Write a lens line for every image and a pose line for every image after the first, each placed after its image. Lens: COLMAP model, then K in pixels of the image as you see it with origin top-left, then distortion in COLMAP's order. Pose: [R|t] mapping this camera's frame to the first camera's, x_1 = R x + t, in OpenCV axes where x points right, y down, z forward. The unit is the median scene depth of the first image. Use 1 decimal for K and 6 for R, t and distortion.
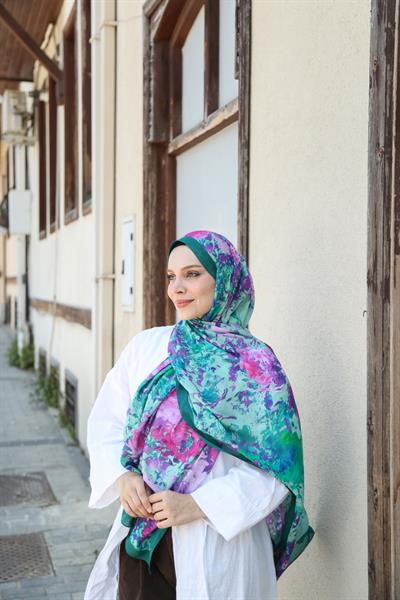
lens RADIAL K [[858.6, 0, 200.0], [0, 858.6, 300.0], [0, 0, 1]] dist [0.172306, -0.030556]
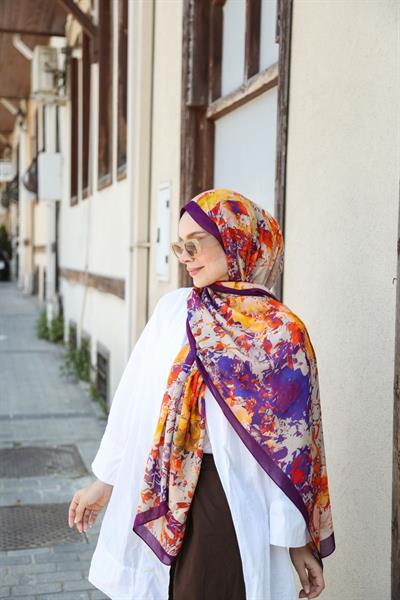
lens RADIAL K [[929.8, 0, 200.9], [0, 929.8, 308.2], [0, 0, 1]] dist [0.170868, 0.106344]
pose [[0.999018, 0.016657, -0.041060, 0.002910], [-0.015135, 0.999197, 0.037094, 0.004107], [0.041645, -0.036437, 0.998468, -0.048198]]
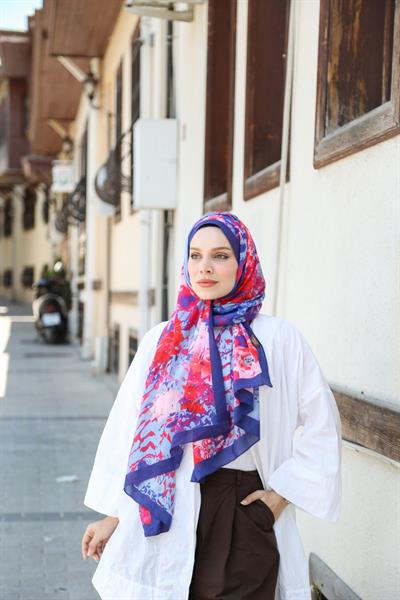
lens RADIAL K [[1209.0, 0, 200.0], [0, 1209.0, 300.0], [0, 0, 1]] dist [0.358322, -0.107507]
pose [[0.991464, 0.016498, -0.129335, -0.211910], [-0.018610, 0.999712, -0.015137, -0.031714], [0.129048, 0.017415, 0.991485, 0.730979]]
